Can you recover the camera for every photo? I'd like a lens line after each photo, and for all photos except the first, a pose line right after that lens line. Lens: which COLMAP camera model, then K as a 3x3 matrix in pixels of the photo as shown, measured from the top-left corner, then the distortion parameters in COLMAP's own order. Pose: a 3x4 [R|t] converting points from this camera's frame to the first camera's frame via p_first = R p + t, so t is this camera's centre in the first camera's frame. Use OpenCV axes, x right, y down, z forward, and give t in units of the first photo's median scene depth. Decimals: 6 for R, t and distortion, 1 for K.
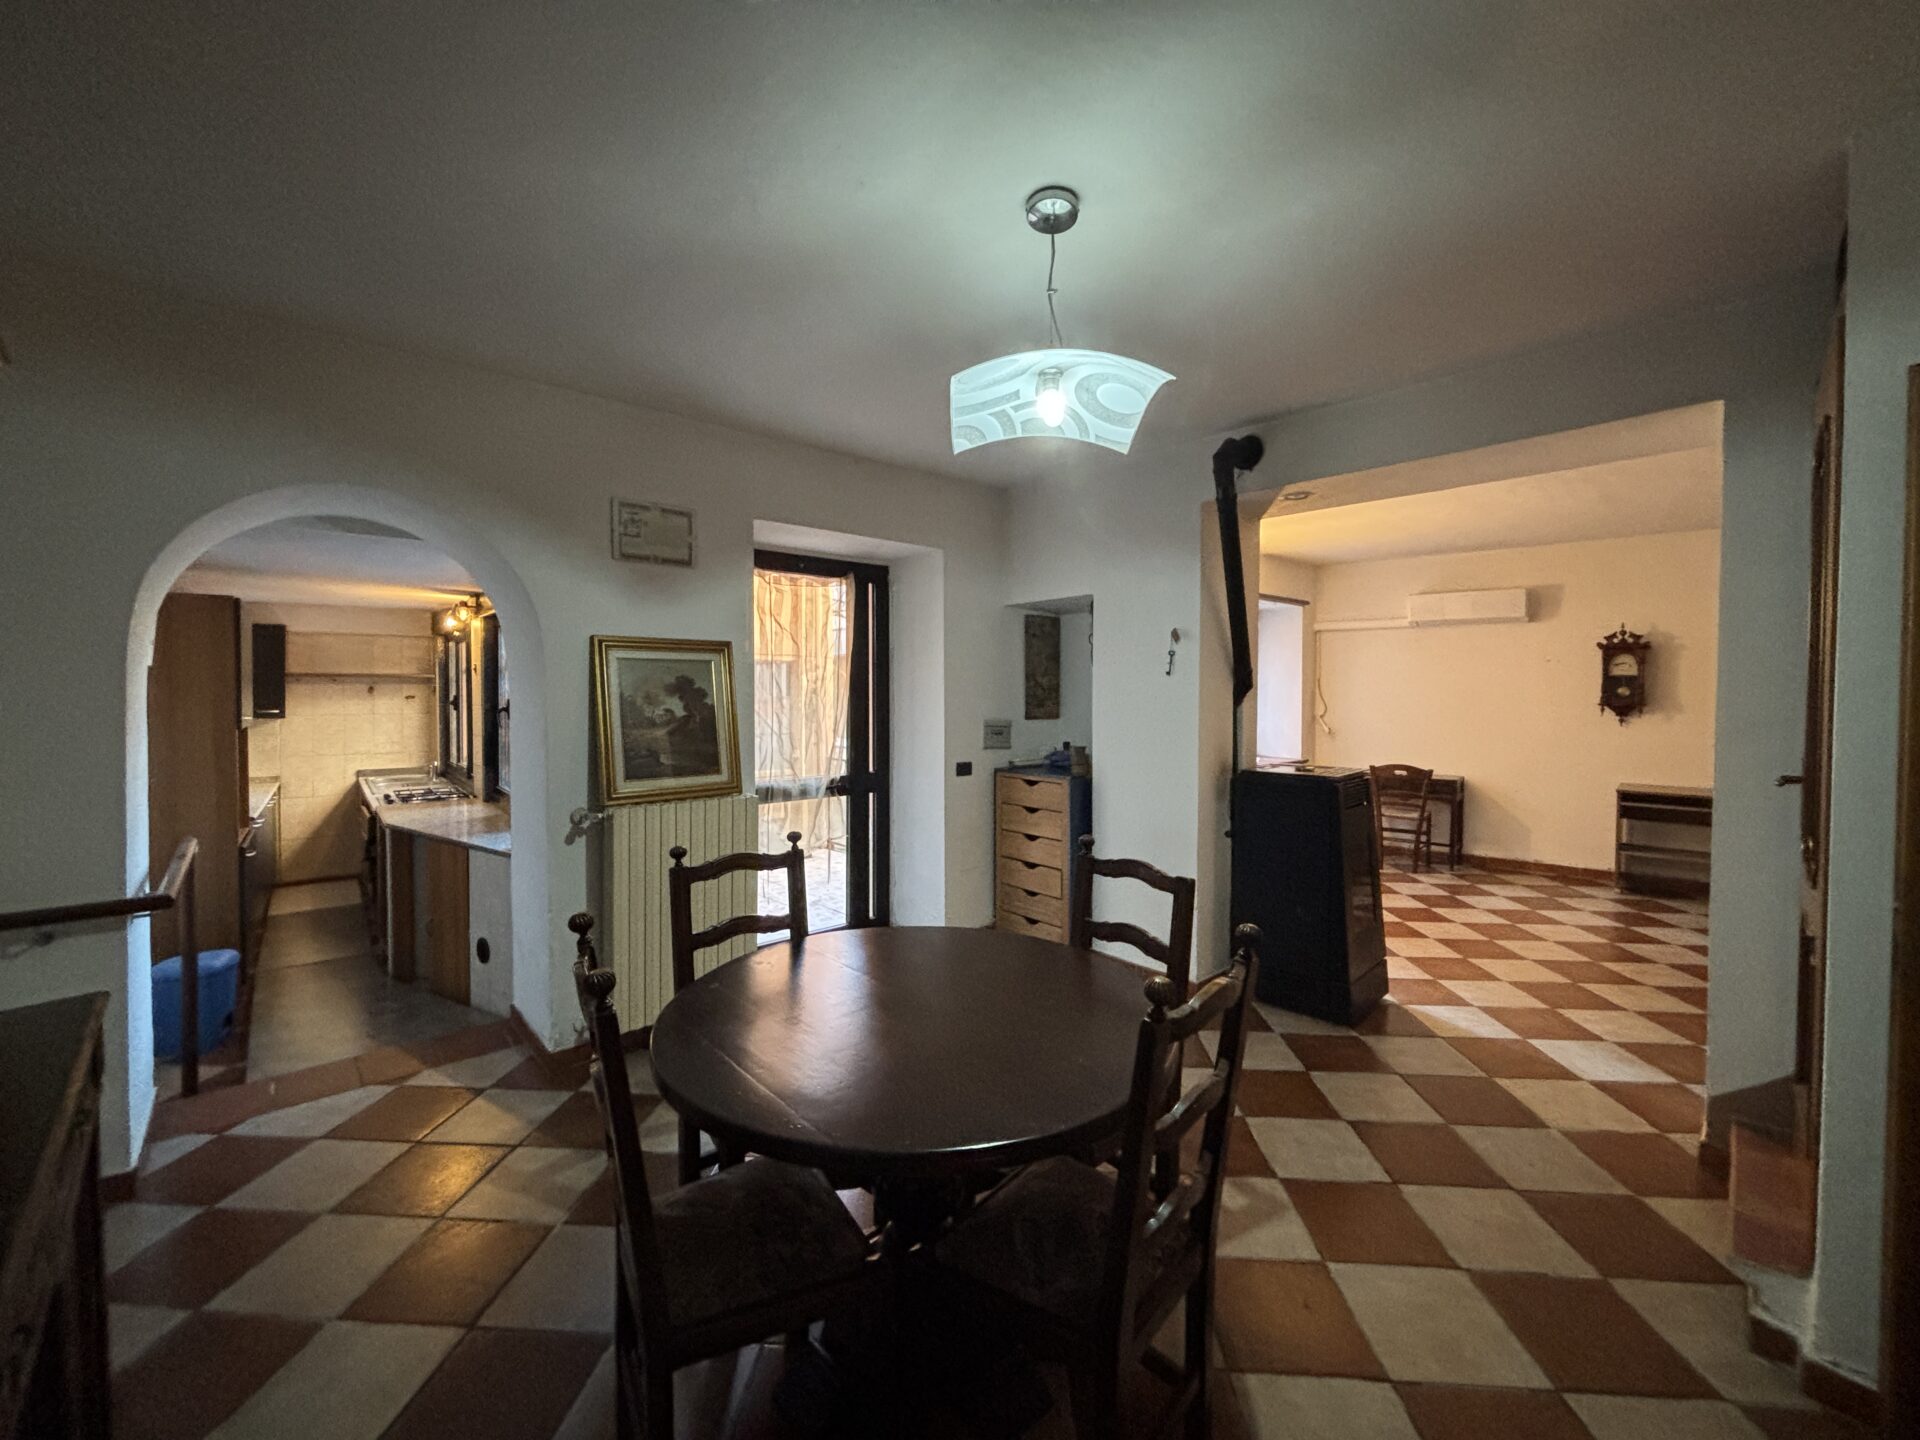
lens RADIAL K [[768.7, 0, 963.9], [0, 768.7, 714.0], [0, 0, 1]] dist [0.005227, -0.001659]
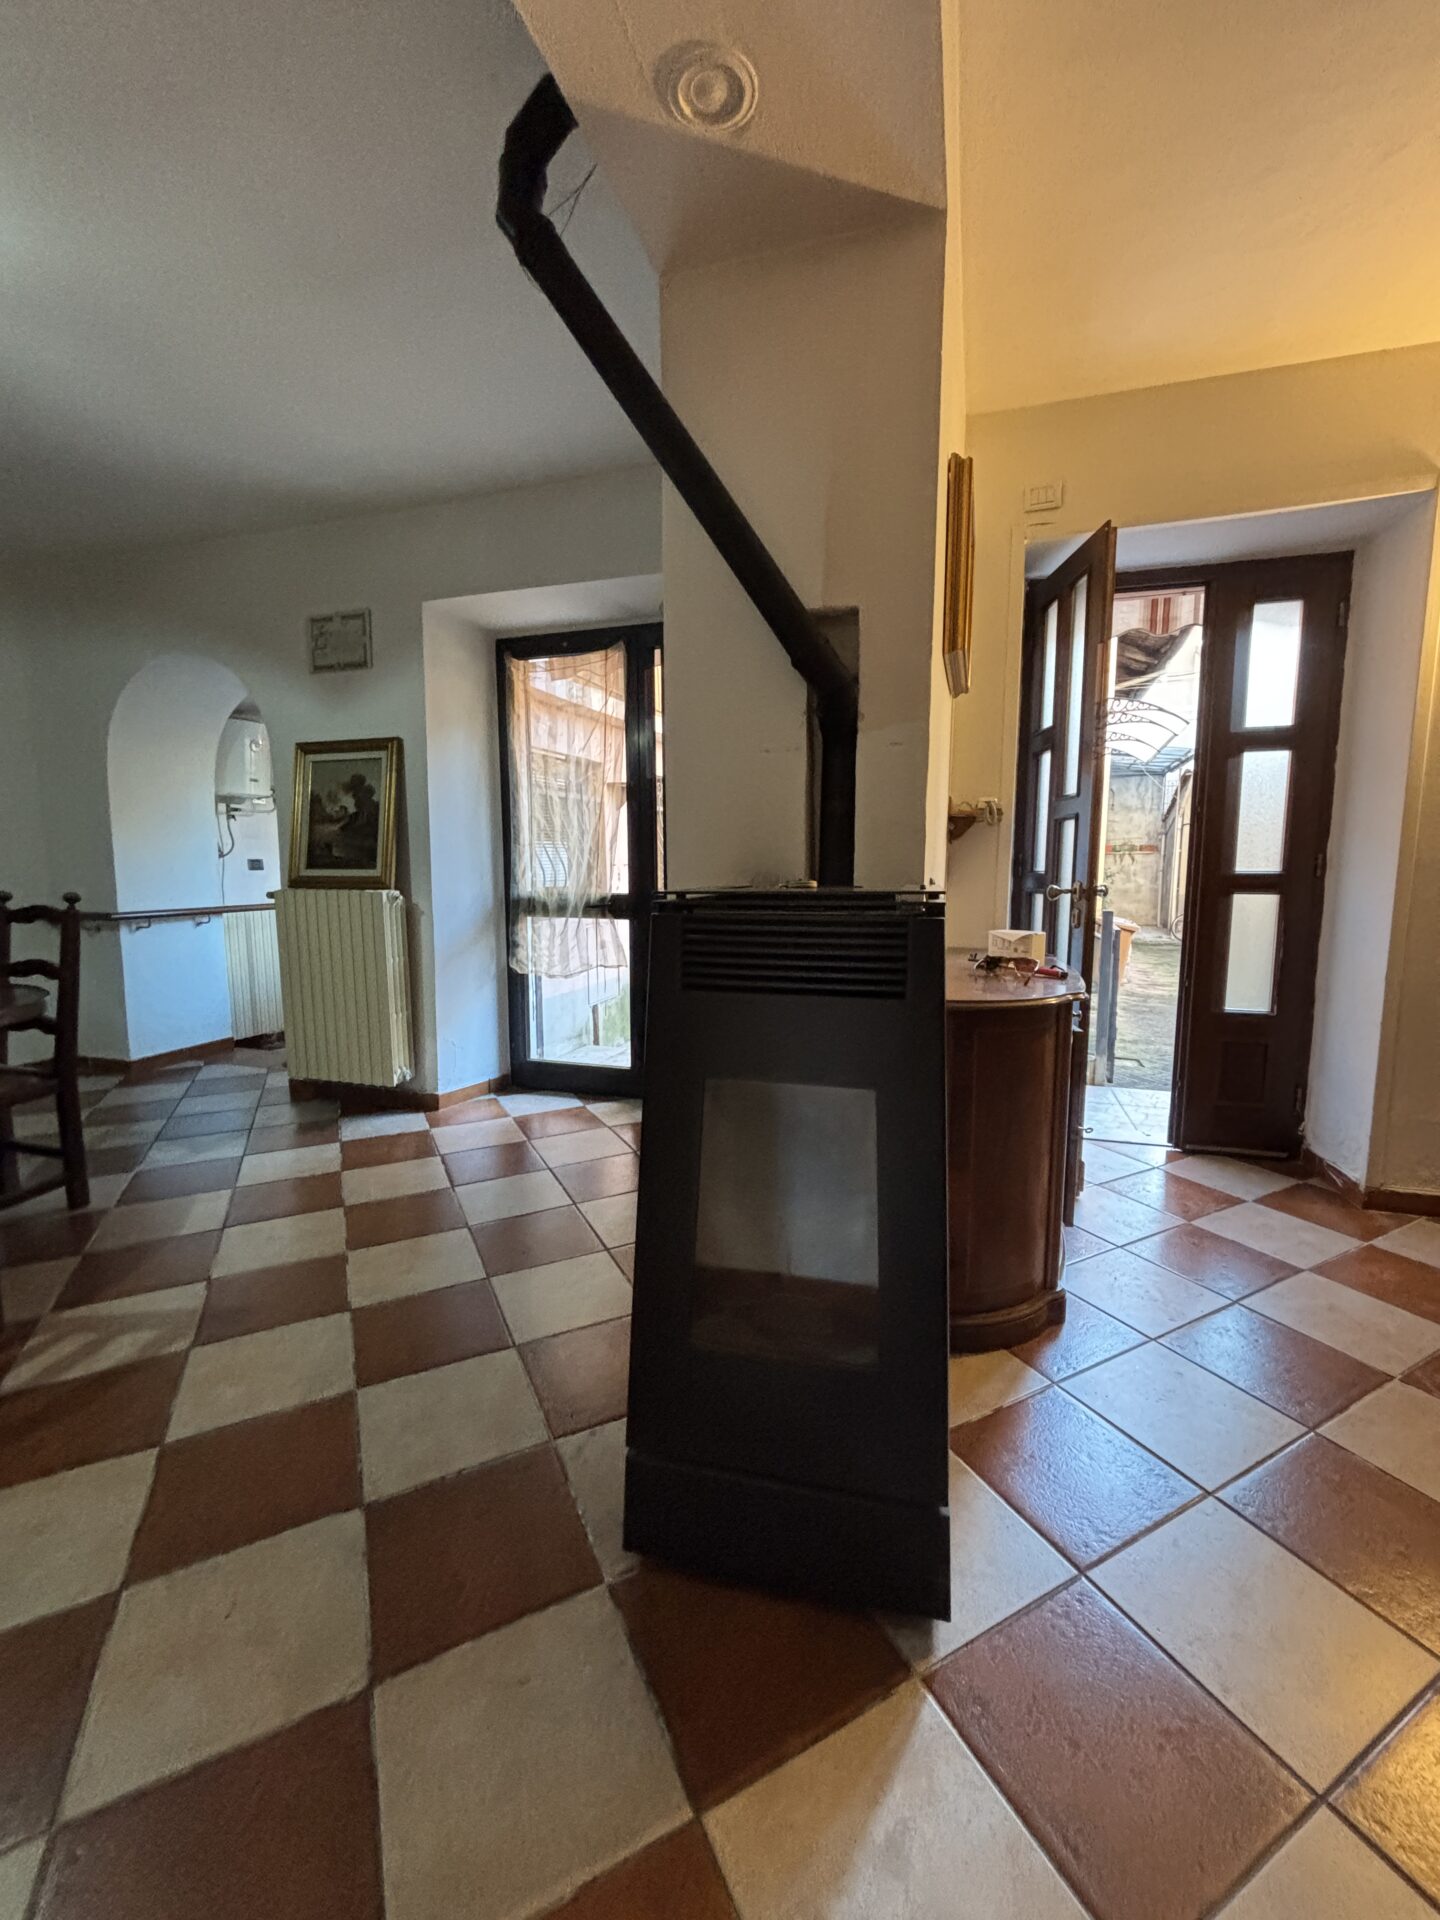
lens RADIAL K [[768.7, 0, 725.4], [0, 768.7, 953.0], [0, 0, 1]] dist [0.005227, -0.001659]
pose [[0.529744, 0.097187, -0.842571, 0.738256], [-0.026967, 0.994841, 0.097796, 0.069770], [0.847729, -0.029085, 0.529632, 0.773911]]
